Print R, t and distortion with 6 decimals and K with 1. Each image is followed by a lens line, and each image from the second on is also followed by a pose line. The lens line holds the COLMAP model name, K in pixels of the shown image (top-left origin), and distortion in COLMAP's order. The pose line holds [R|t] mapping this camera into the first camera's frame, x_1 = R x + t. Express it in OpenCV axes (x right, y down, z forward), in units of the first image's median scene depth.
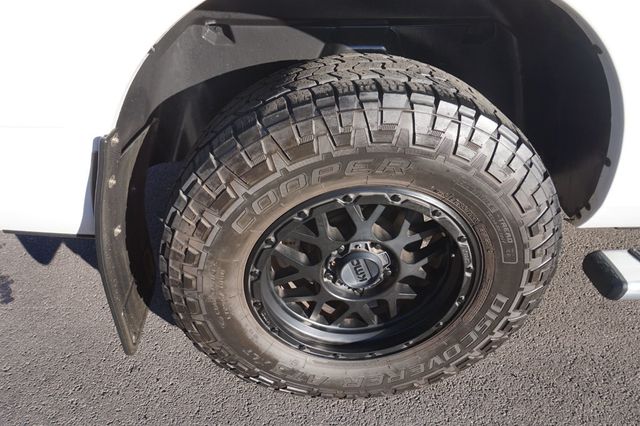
lens RADIAL K [[447.4, 0, 323.0], [0, 447.4, 208.3], [0, 0, 1]] dist [-0.042140, 0.008961]
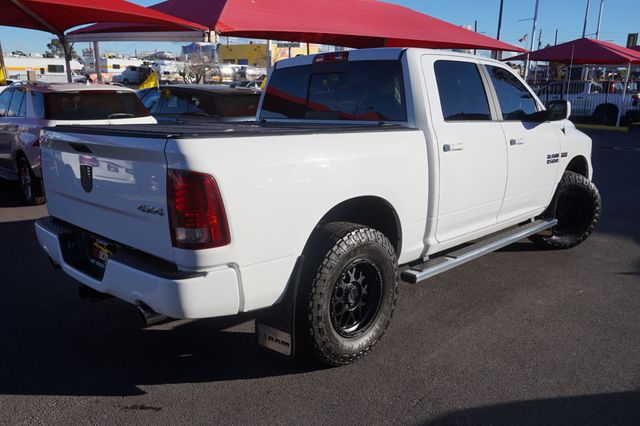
lens RADIAL K [[550.8, 0, 318.9], [0, 550.8, 210.3], [0, 0, 1]] dist [0.011394, 0.002786]
pose [[0.721320, -0.133742, 0.679566, -2.524823], [0.390910, 0.888574, -0.240053, 0.449943], [-0.571740, 0.438804, 0.693227, -1.600326]]
